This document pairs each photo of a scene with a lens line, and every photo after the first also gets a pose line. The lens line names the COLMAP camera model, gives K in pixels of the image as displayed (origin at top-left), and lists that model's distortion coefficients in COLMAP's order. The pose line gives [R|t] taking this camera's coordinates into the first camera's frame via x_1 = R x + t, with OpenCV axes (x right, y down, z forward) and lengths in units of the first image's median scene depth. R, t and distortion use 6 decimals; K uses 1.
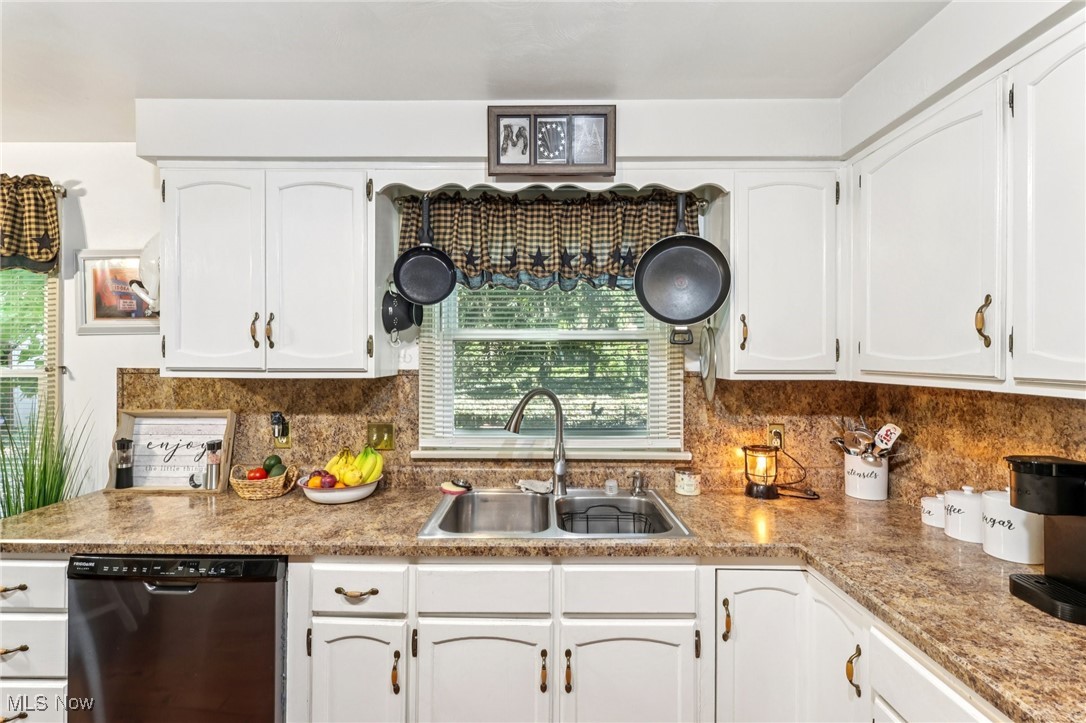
lens RADIAL K [[499.9, 0, 538.9], [0, 499.9, 357.8], [0, 0, 1]] dist [-0.000841, -0.000147]
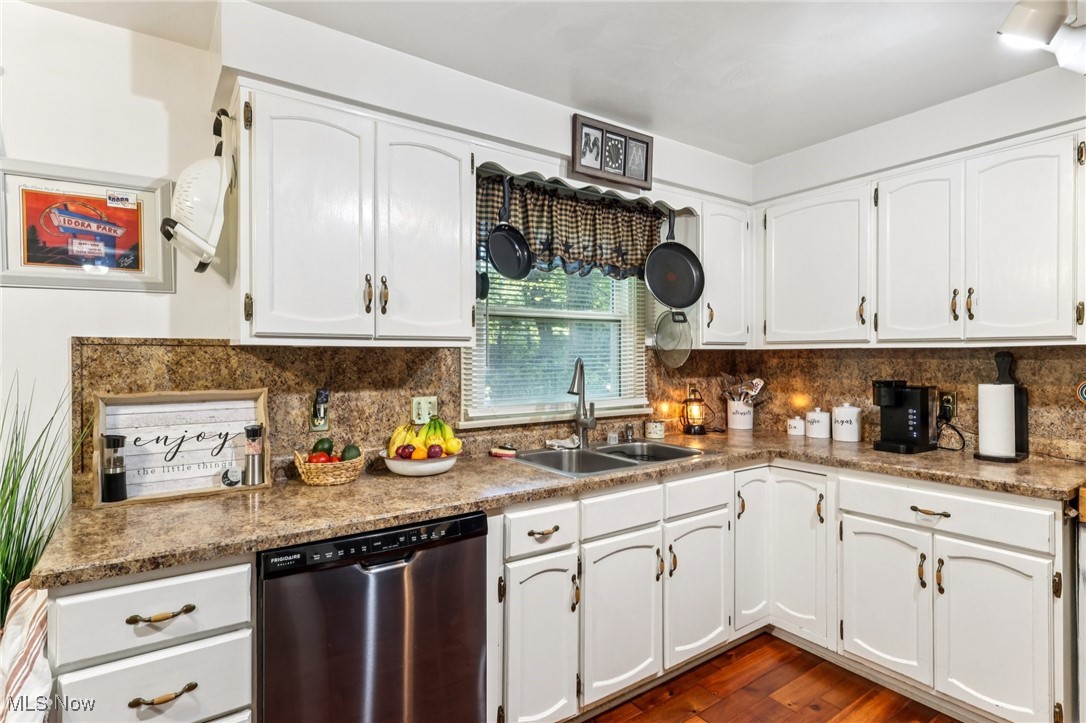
lens RADIAL K [[547.0, 0, 528.8], [0, 547.0, 359.2], [0, 0, 1]] dist [-0.003305, 0.000312]
pose [[0.822641, -0.008550, 0.568497, -0.837519], [0.005440, 0.999960, 0.007168, 0.055621], [-0.568536, -0.002804, 0.822654, 0.007122]]
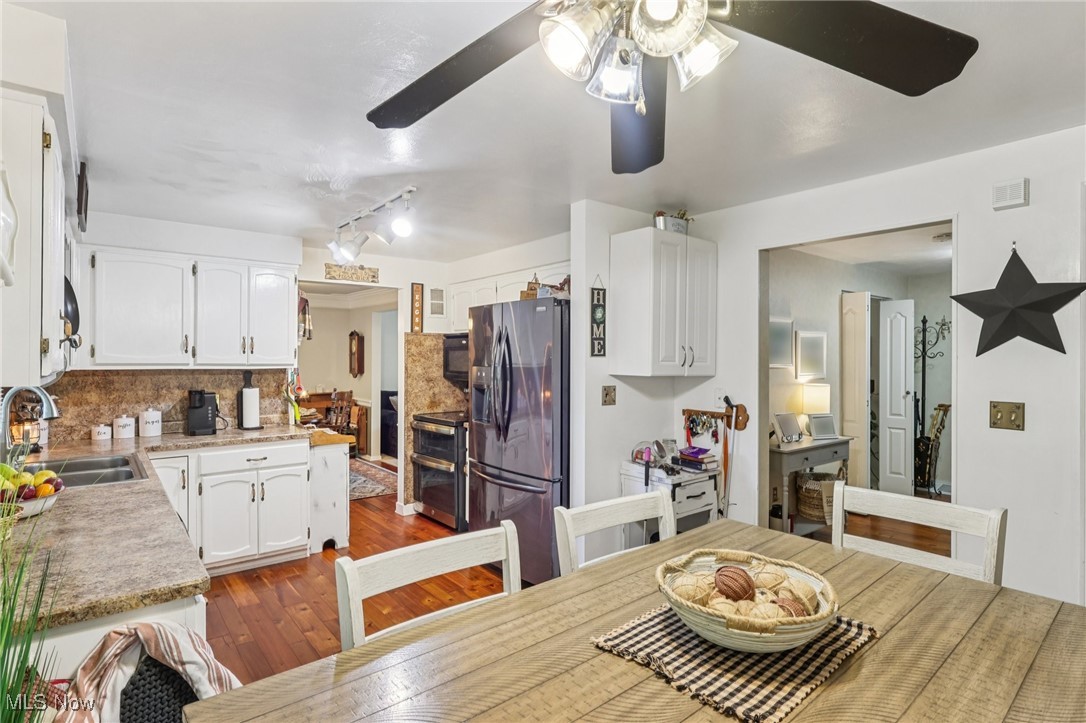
lens RADIAL K [[560.1, 0, 541.6], [0, 560.1, 360.1], [0, 0, 1]] dist [-0.002789, -0.000130]
pose [[-0.630757, -0.008770, 0.775931, -1.785870], [-0.006078, 0.999961, 0.006362, -0.009496], [-0.775957, -0.000703, -0.630786, 0.901797]]
